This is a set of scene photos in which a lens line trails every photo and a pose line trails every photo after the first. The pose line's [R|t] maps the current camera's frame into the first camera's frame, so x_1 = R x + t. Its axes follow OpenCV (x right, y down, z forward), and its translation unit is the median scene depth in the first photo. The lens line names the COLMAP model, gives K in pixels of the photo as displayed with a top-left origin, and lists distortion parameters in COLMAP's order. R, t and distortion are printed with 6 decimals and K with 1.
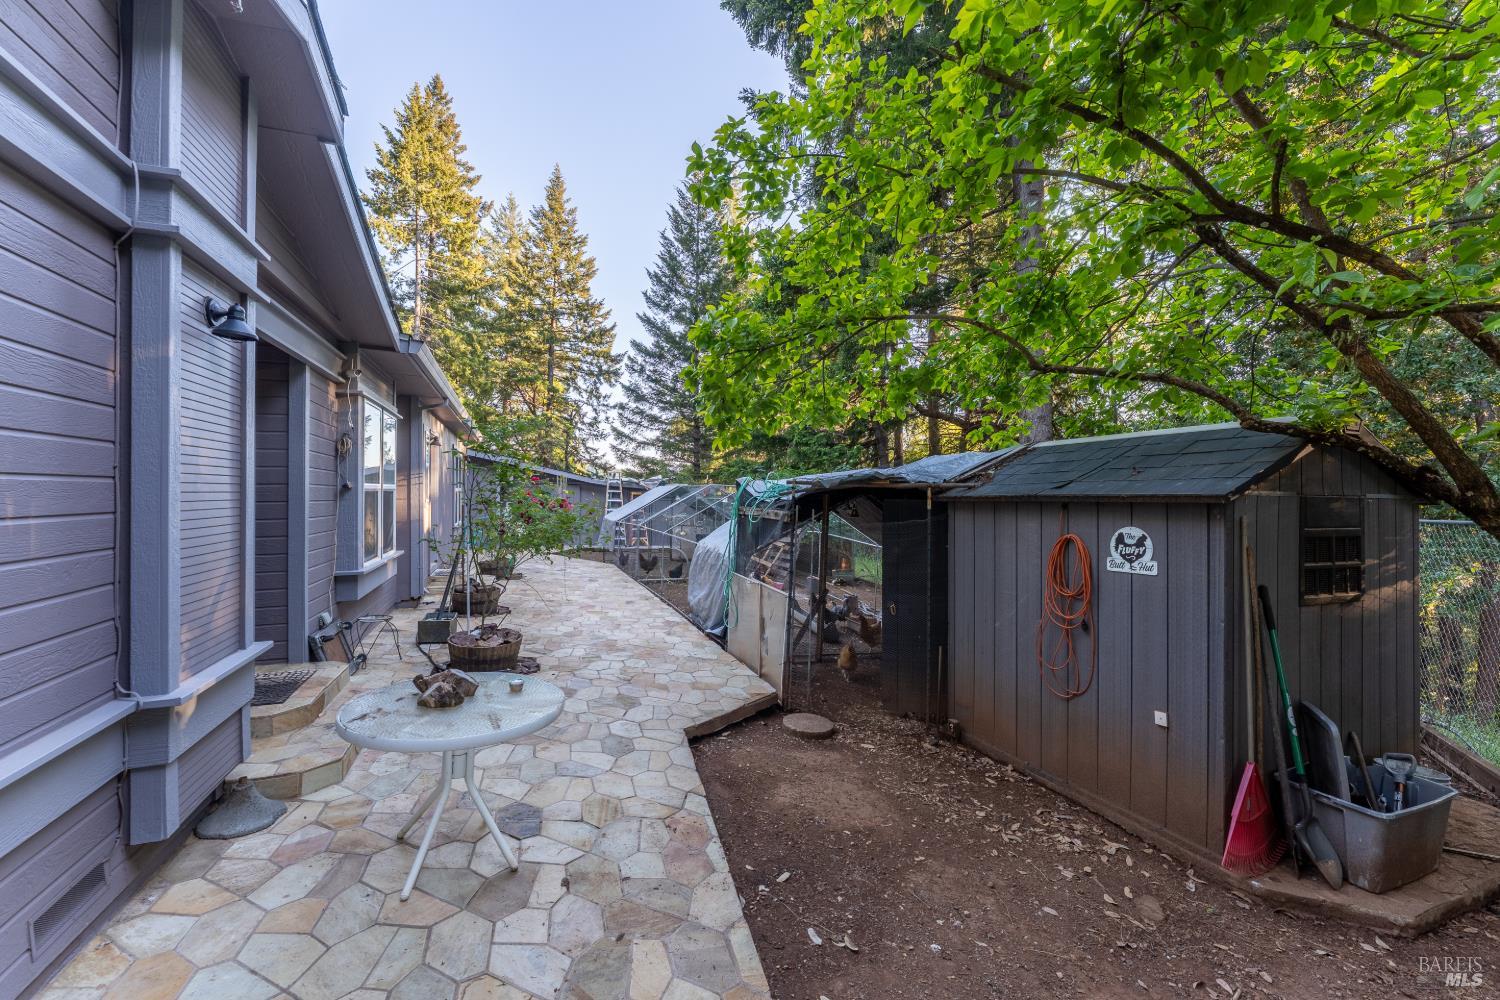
lens RADIAL K [[613.2, 0, 748.0], [0, 613.2, 499.7], [0, 0, 1]] dist [-0.000662, -0.000851]
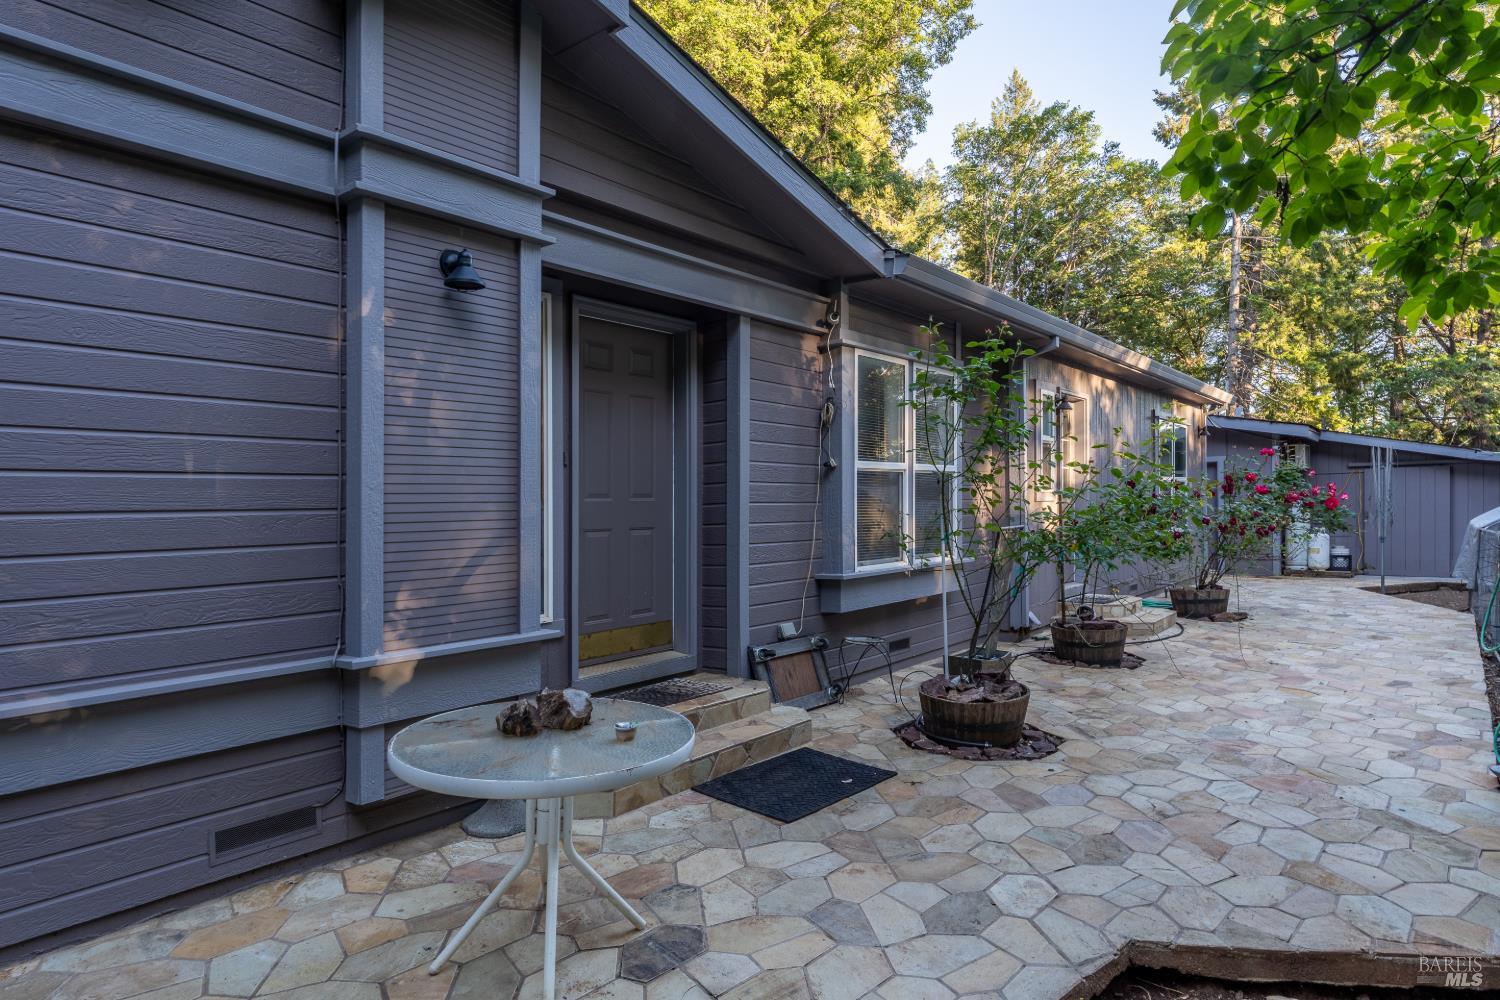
lens RADIAL K [[886.3, 0, 752.0], [0, 886.3, 503.2], [0, 0, 1]] dist [0.000301, -0.001477]
pose [[0.520894, -0.024768, -0.853262, 0.293096], [0.018968, 0.999668, -0.017438, 0.051901], [0.853410, -0.007101, 0.521191, 0.387189]]
